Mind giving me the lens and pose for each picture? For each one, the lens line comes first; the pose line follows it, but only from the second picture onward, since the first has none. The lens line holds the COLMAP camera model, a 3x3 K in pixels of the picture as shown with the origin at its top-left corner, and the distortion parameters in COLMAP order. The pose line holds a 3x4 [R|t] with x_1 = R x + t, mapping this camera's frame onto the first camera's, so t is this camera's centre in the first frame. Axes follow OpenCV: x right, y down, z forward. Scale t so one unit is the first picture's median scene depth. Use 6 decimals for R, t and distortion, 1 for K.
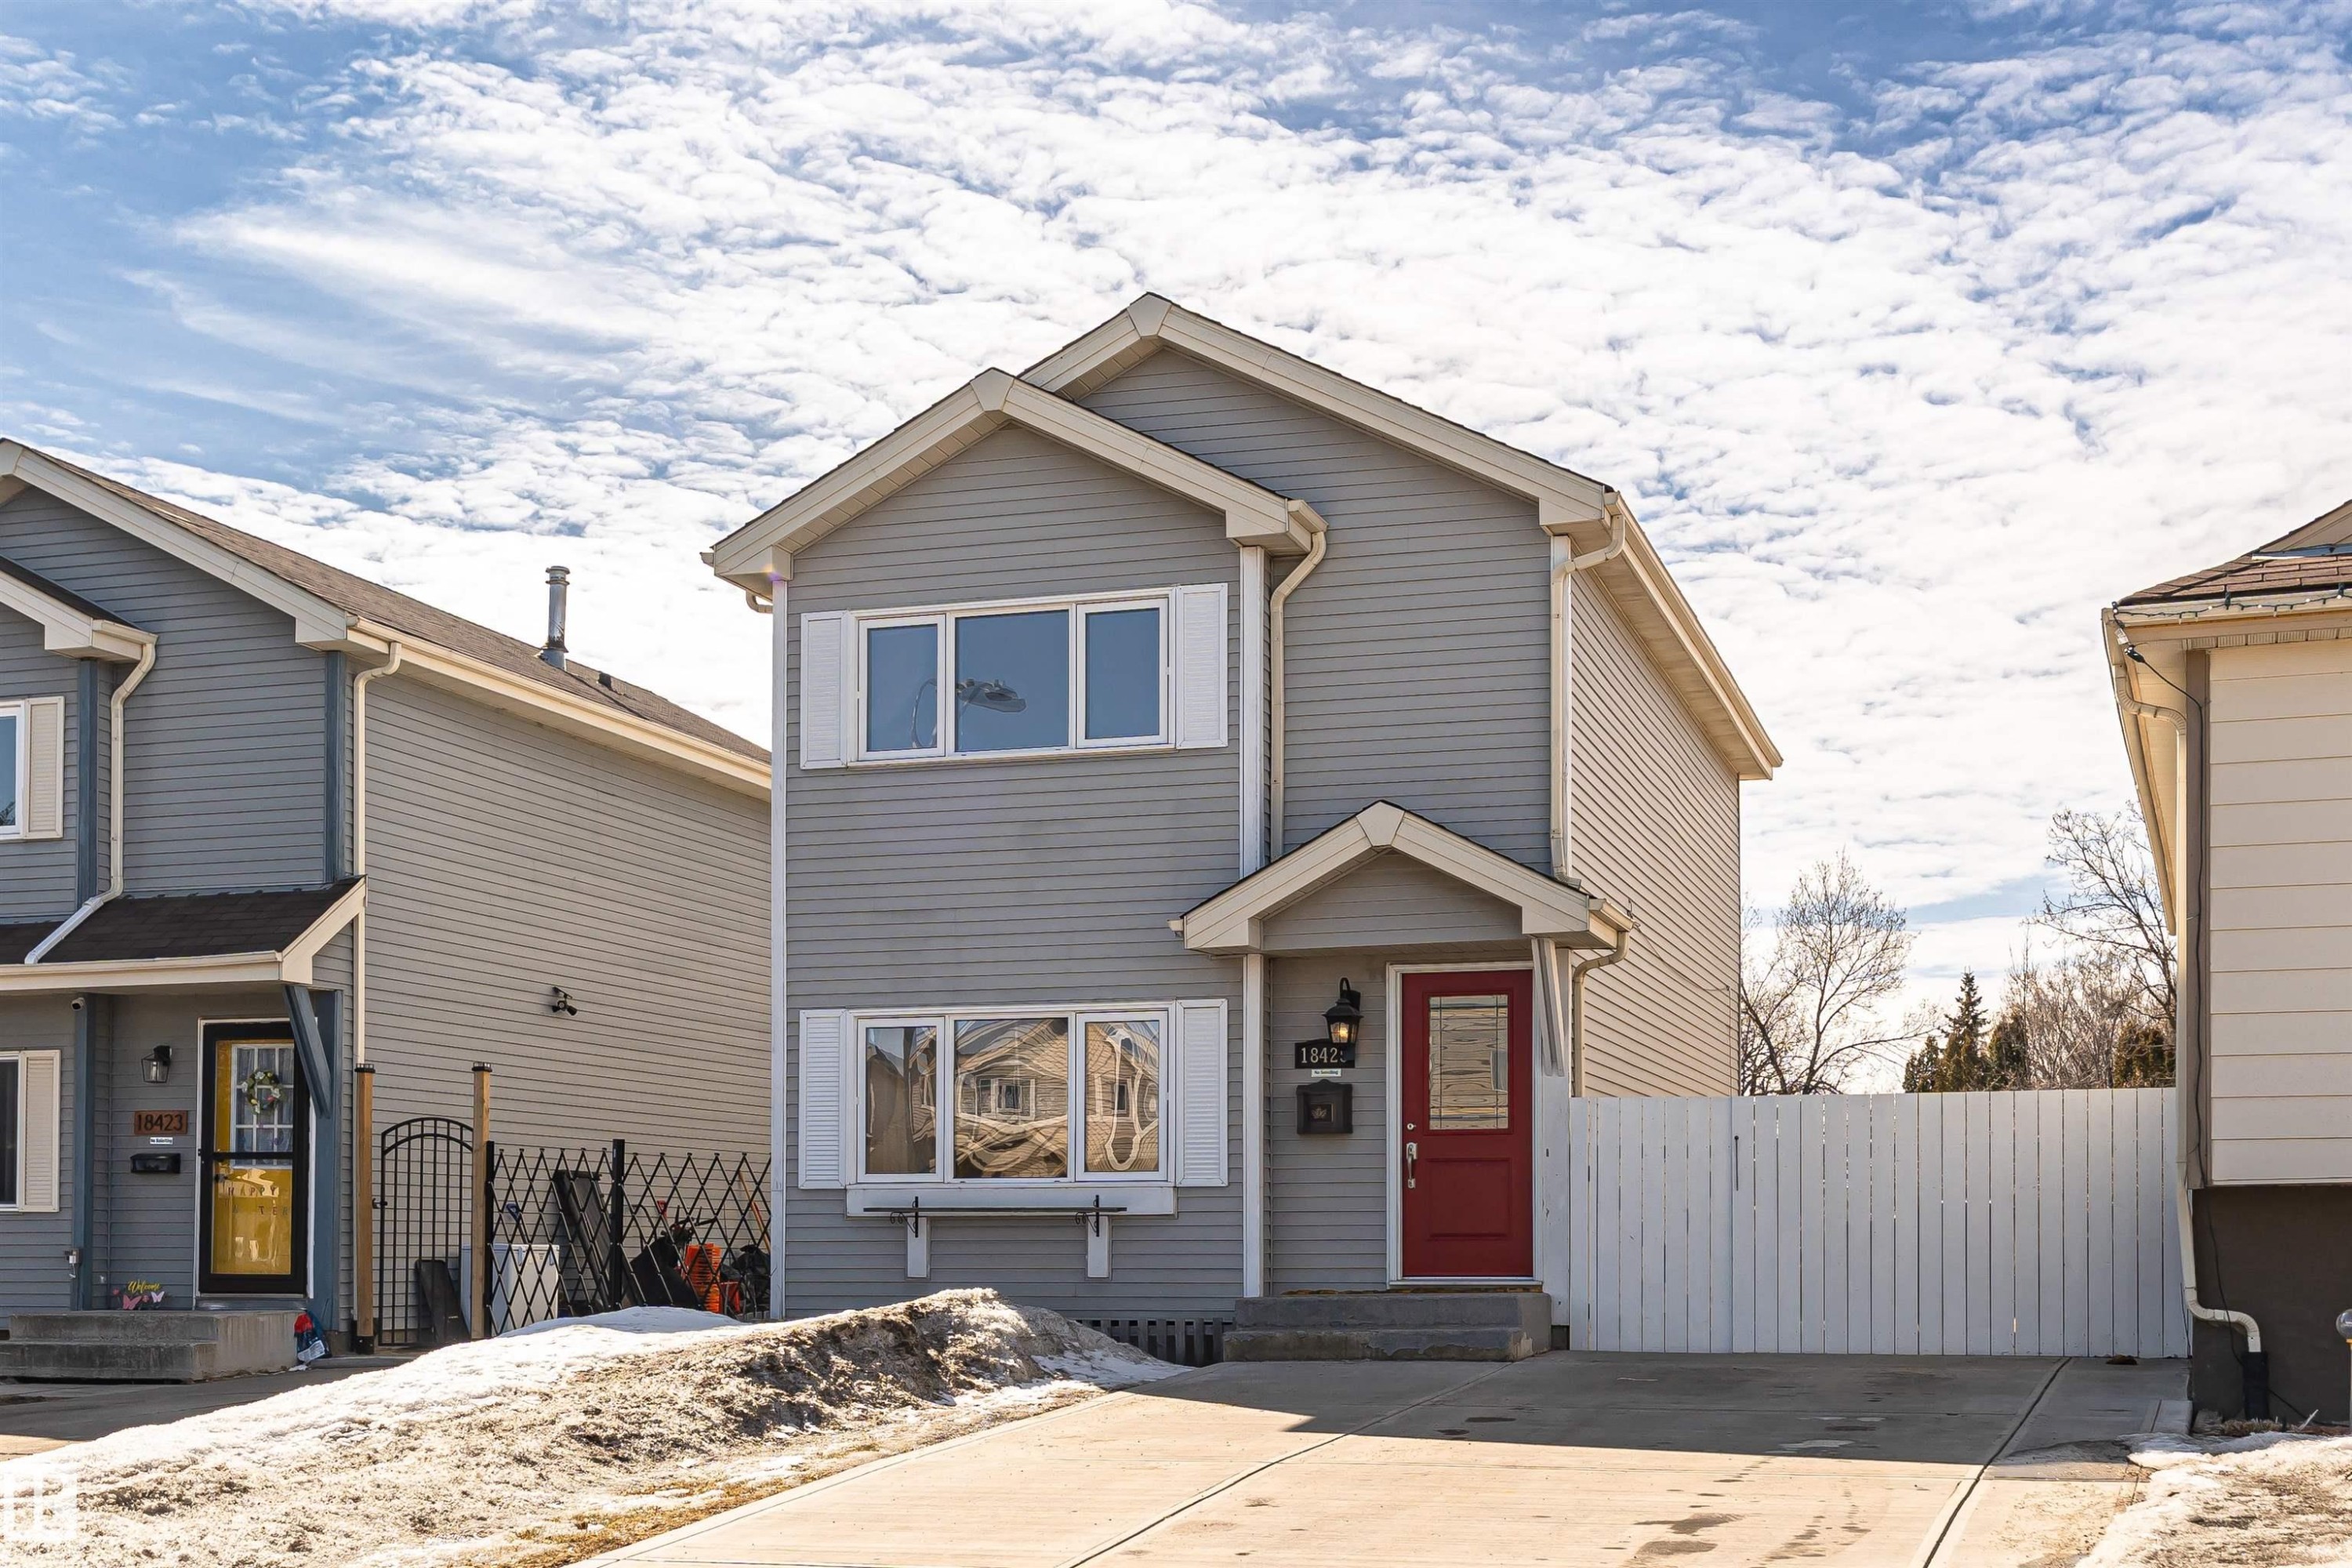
lens RADIAL K [[2922.3, 0, 1176.0], [0, 2922.3, 784.0], [0, 0, 1]] dist [-0.034992, 0.200161]
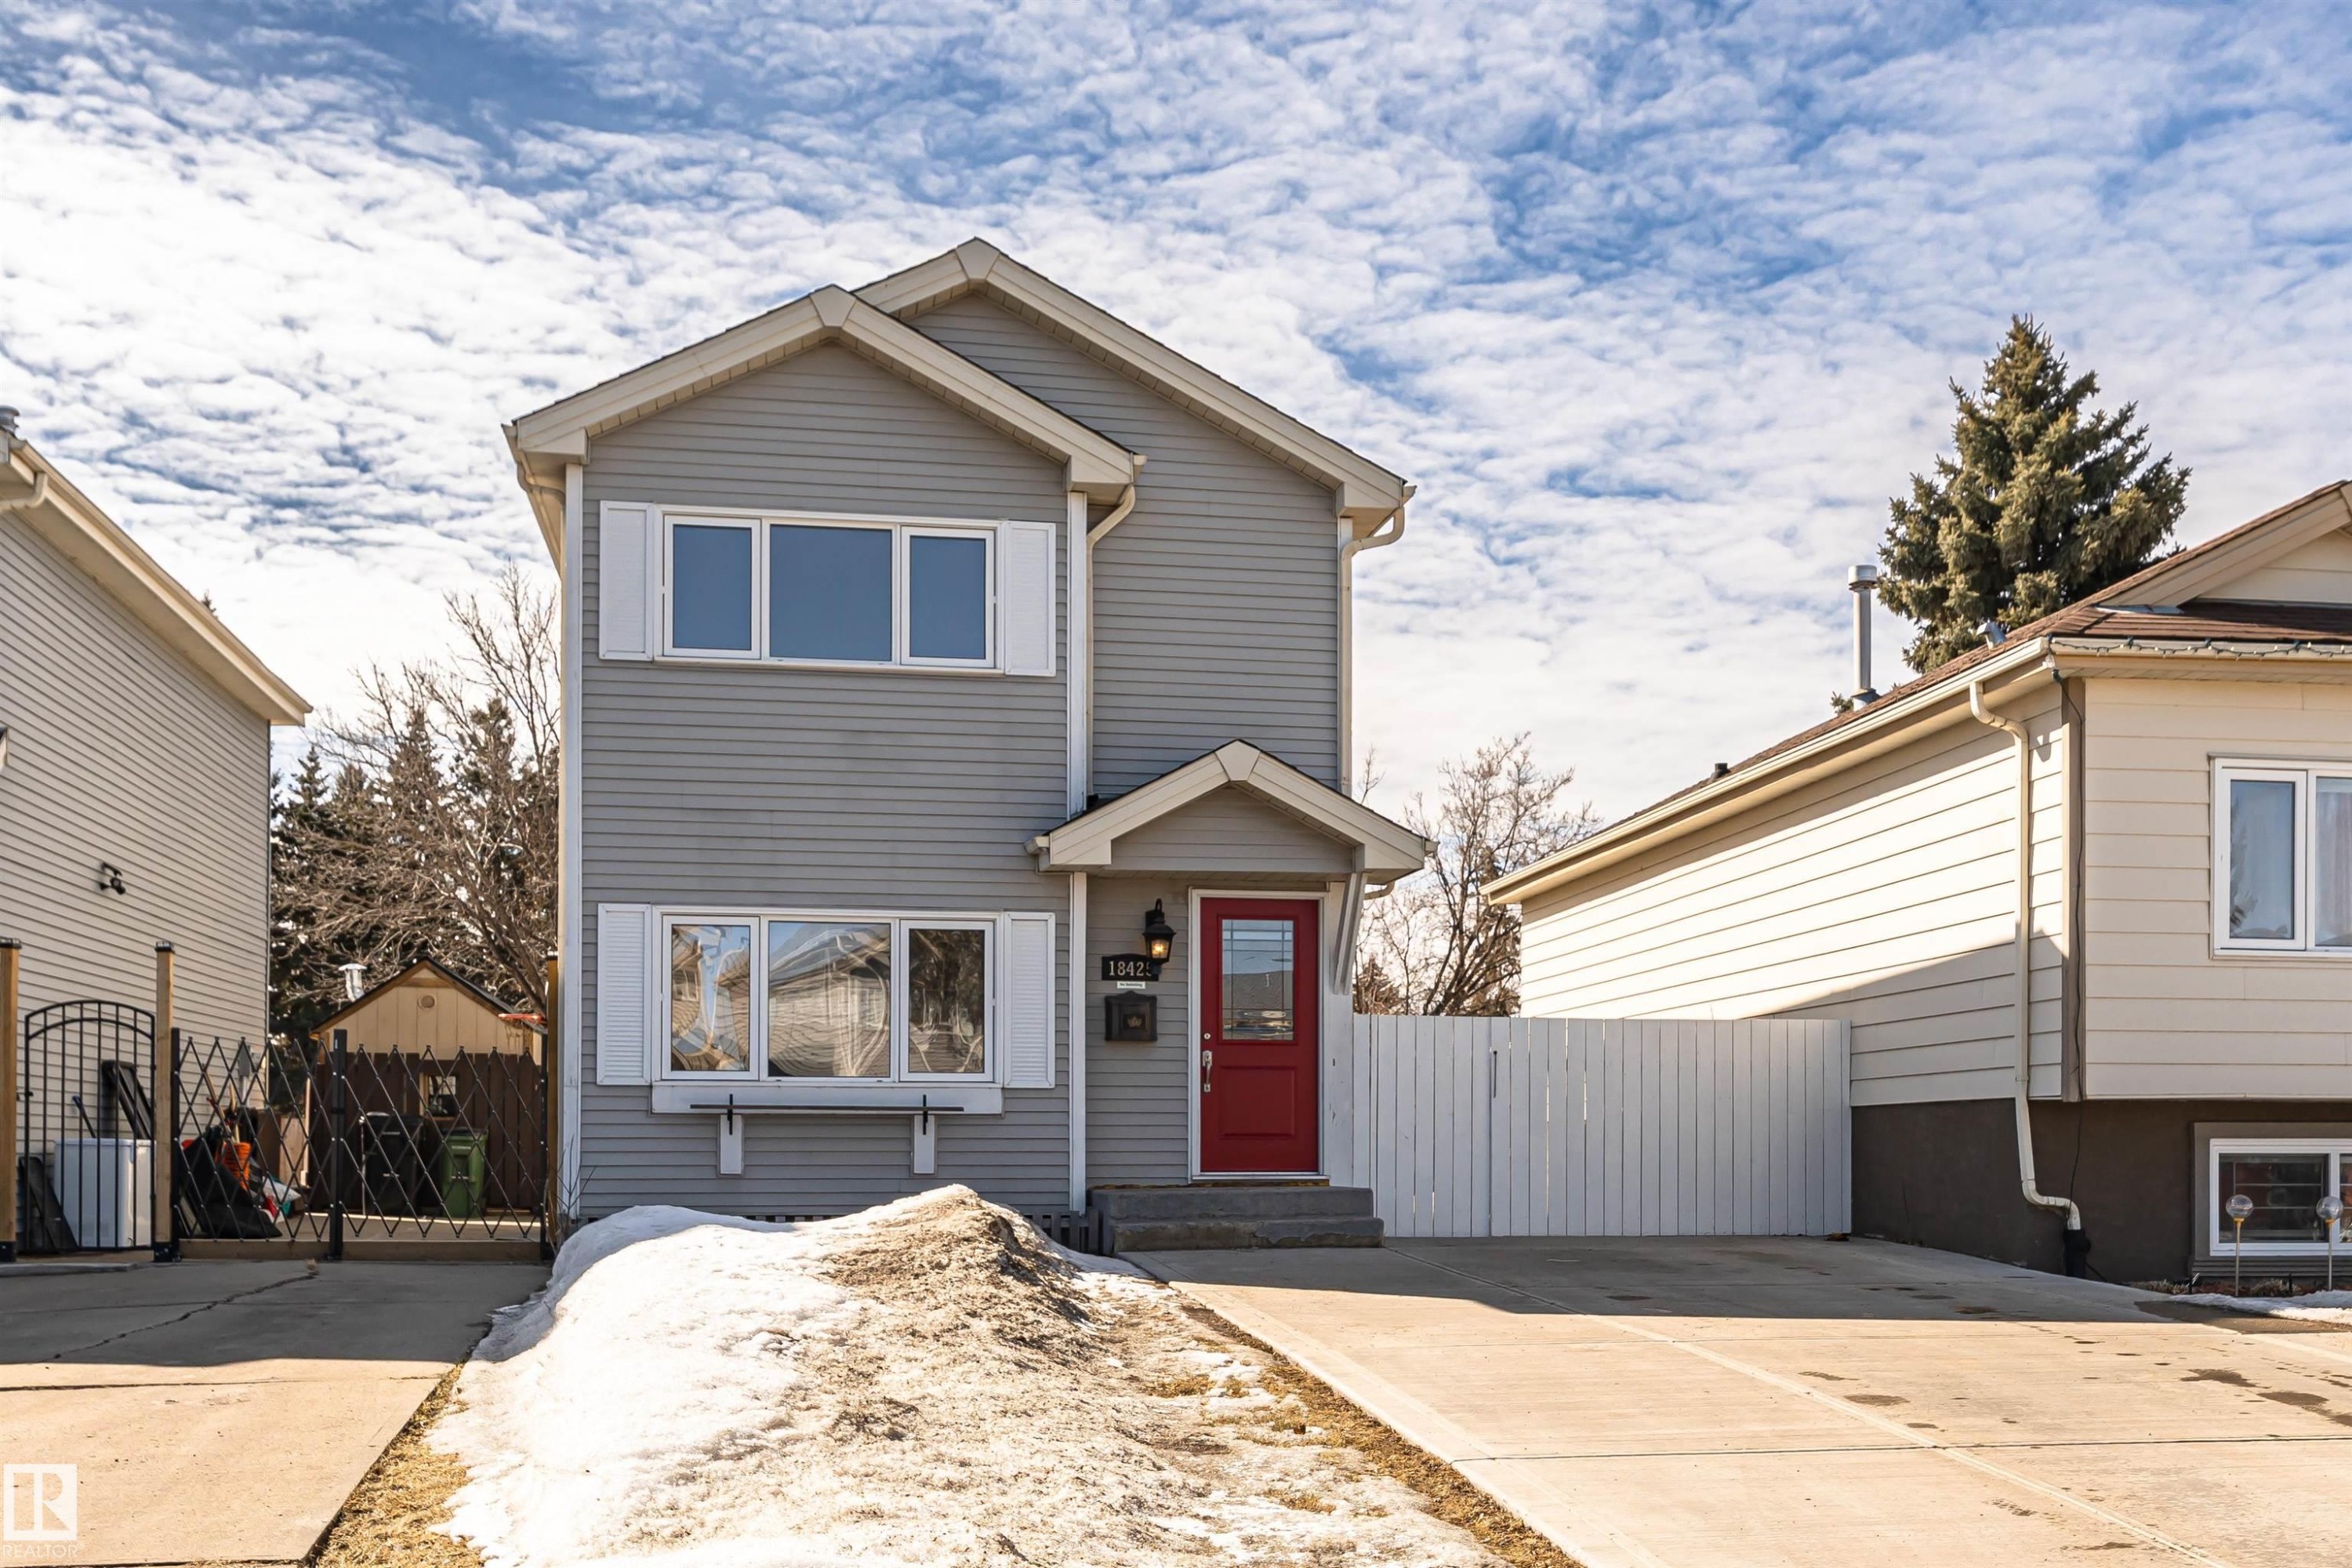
lens RADIAL K [[2523.6, 0, 1176.0], [0, 2523.6, 784.0], [0, 0, 1]] dist [-0.006342, 0.012826]
pose [[0.872795, 0.071397, 0.482837, -0.378917], [-0.079036, 0.996861, -0.004537, 0.026441], [-0.481646, -0.034201, 0.875698, 0.167354]]
